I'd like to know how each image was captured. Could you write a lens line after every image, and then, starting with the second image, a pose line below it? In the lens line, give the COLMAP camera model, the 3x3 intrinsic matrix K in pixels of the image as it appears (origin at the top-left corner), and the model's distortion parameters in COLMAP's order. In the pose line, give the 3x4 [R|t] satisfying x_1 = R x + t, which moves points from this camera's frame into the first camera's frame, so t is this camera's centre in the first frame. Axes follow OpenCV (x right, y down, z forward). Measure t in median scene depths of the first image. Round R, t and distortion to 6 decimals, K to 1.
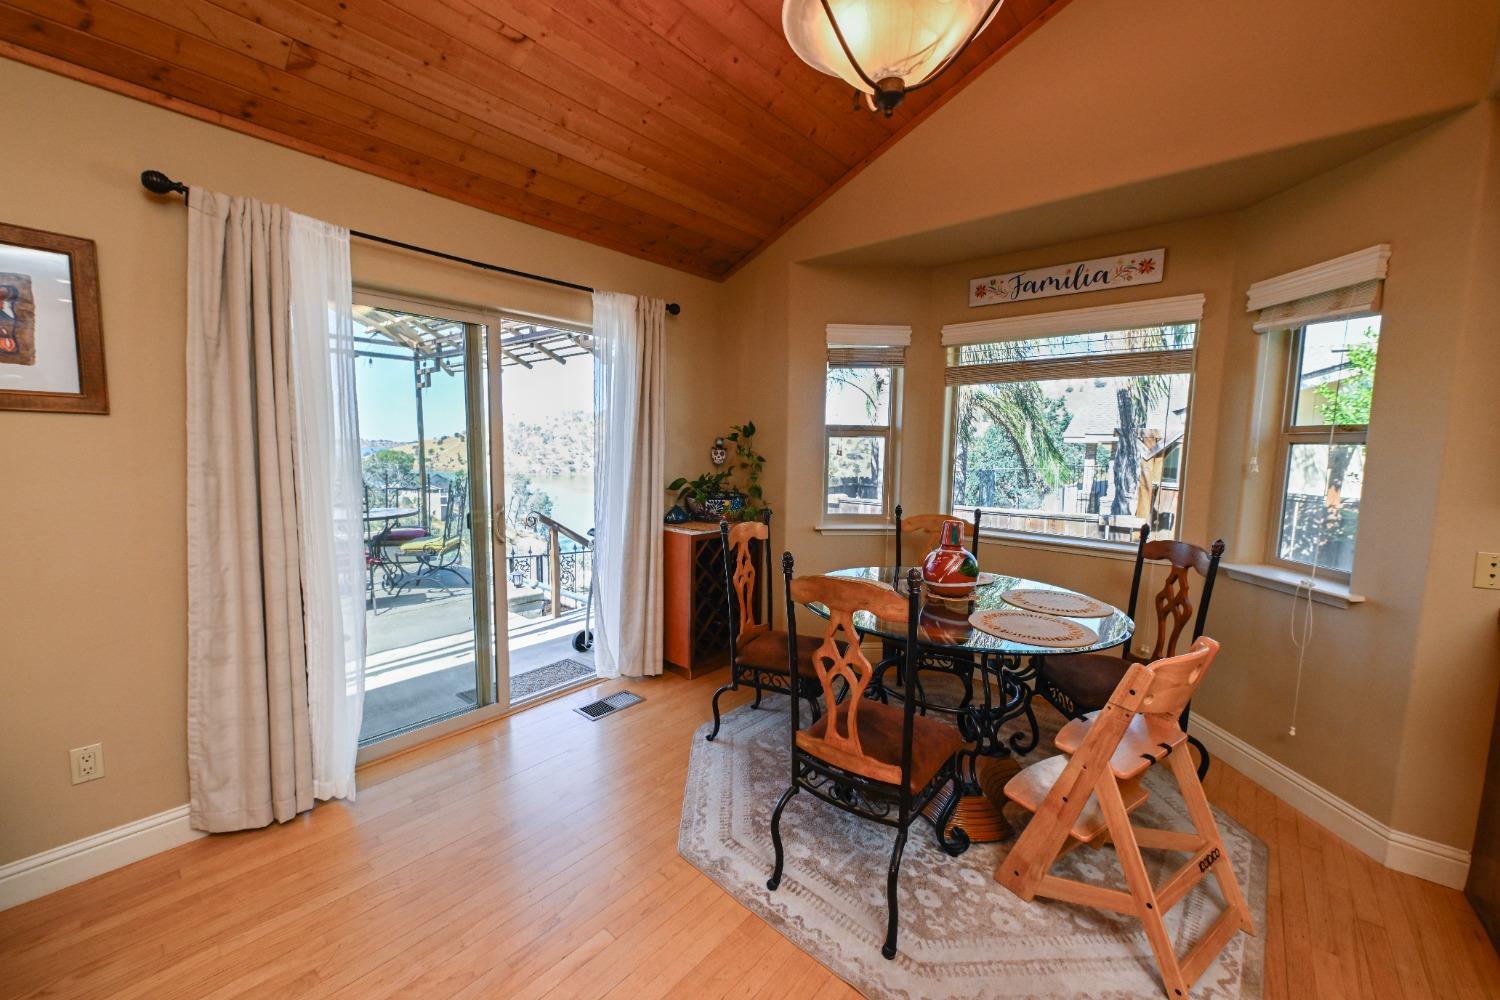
lens RADIAL K [[585.6, 0, 743.8], [0, 585.6, 505.8], [0, 0, 1]] dist [0.007597, -0.000065]
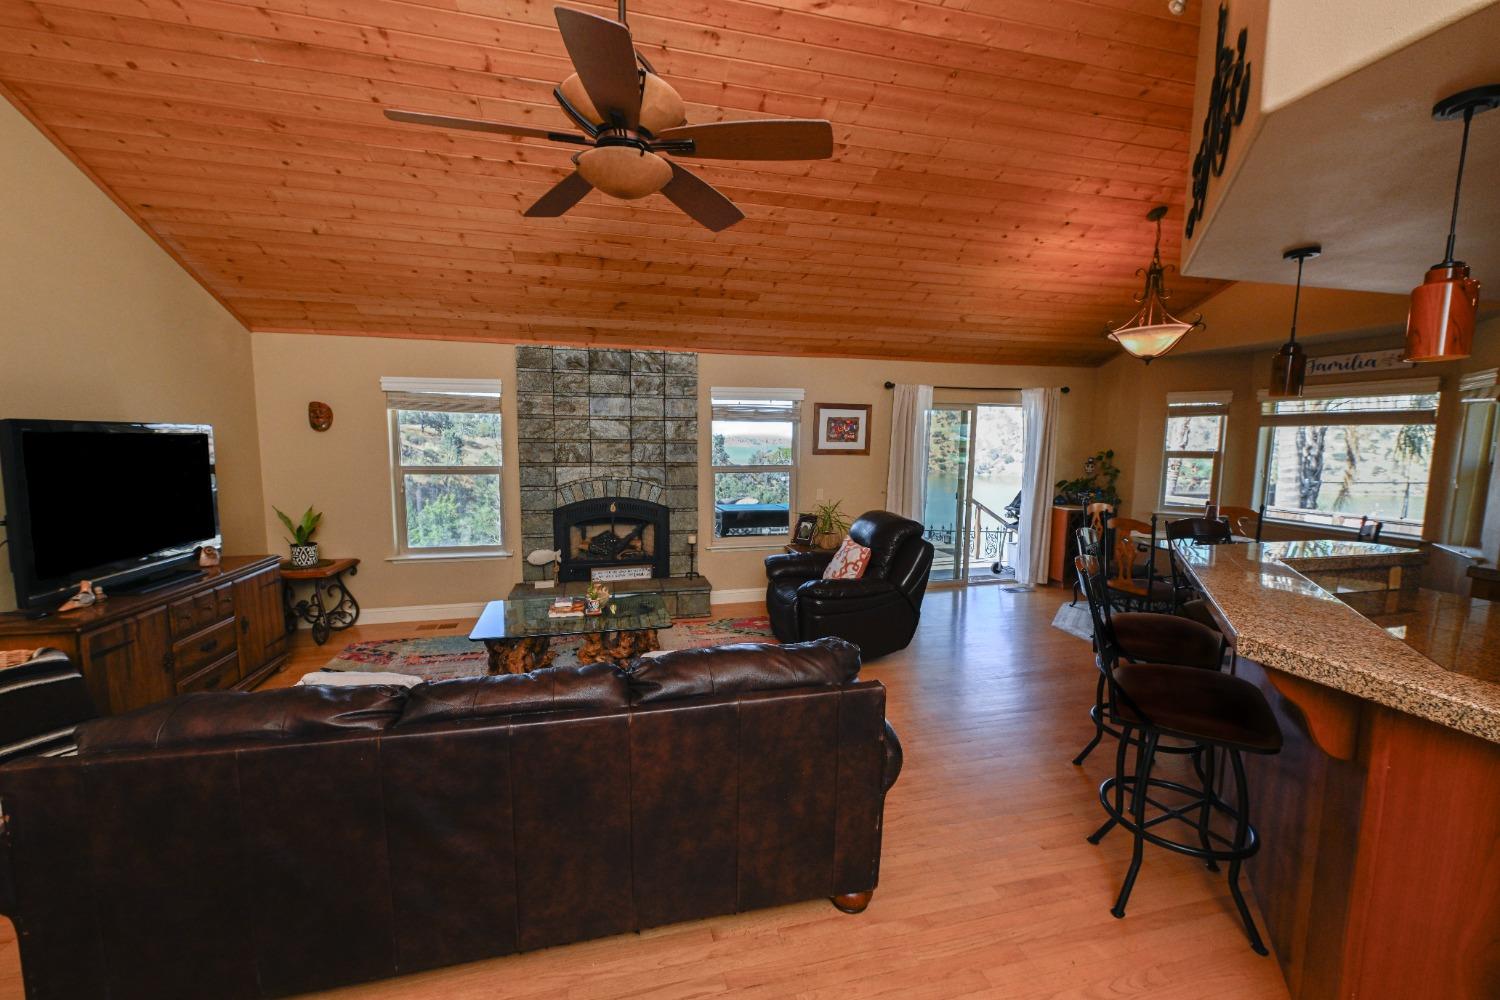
lens RADIAL K [[585.6, 0, 751.7], [0, 585.6, 501.2], [0, 0, 1]] dist [0.007597, -0.000065]
pose [[0.825046, 0.054987, -0.562383, 0.135657], [-0.057215, 0.998268, 0.013667, 0.053946], [0.562161, 0.020901, 0.826764, -1.179510]]
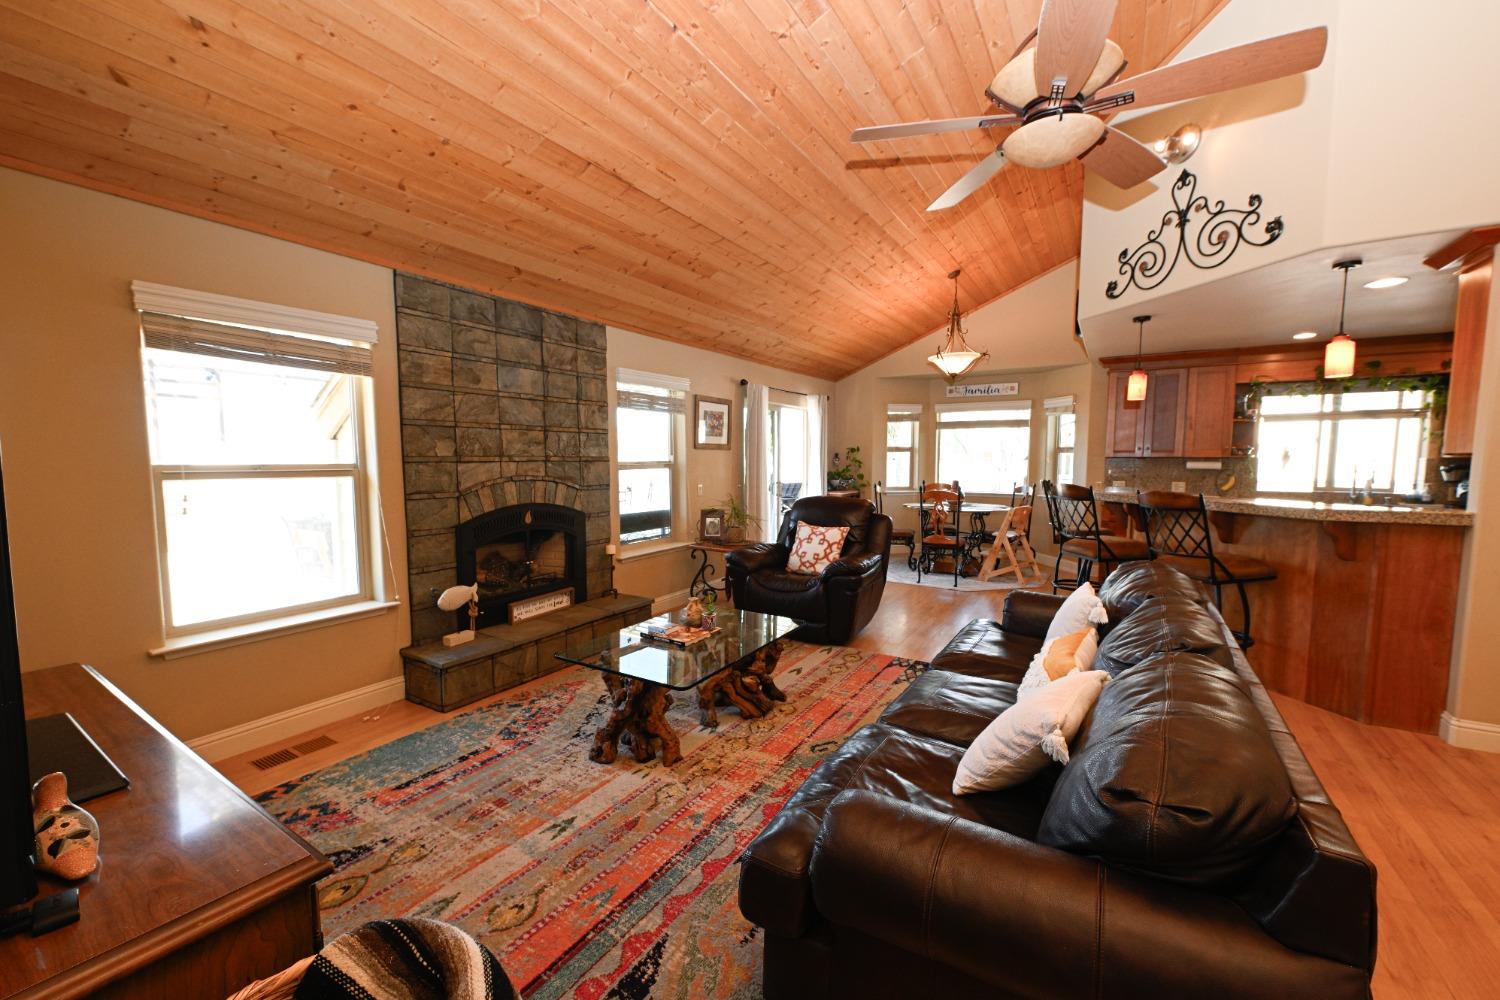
lens RADIAL K [[585.6, 0, 755.3], [0, 585.6, 510.1], [0, 0, 1]] dist [0.007597, -0.000065]
pose [[0.986406, -0.029018, 0.161745, -0.842278], [0.030870, 0.999483, -0.008945, 0.126584], [-0.161402, 0.013816, 0.986792, -1.319211]]
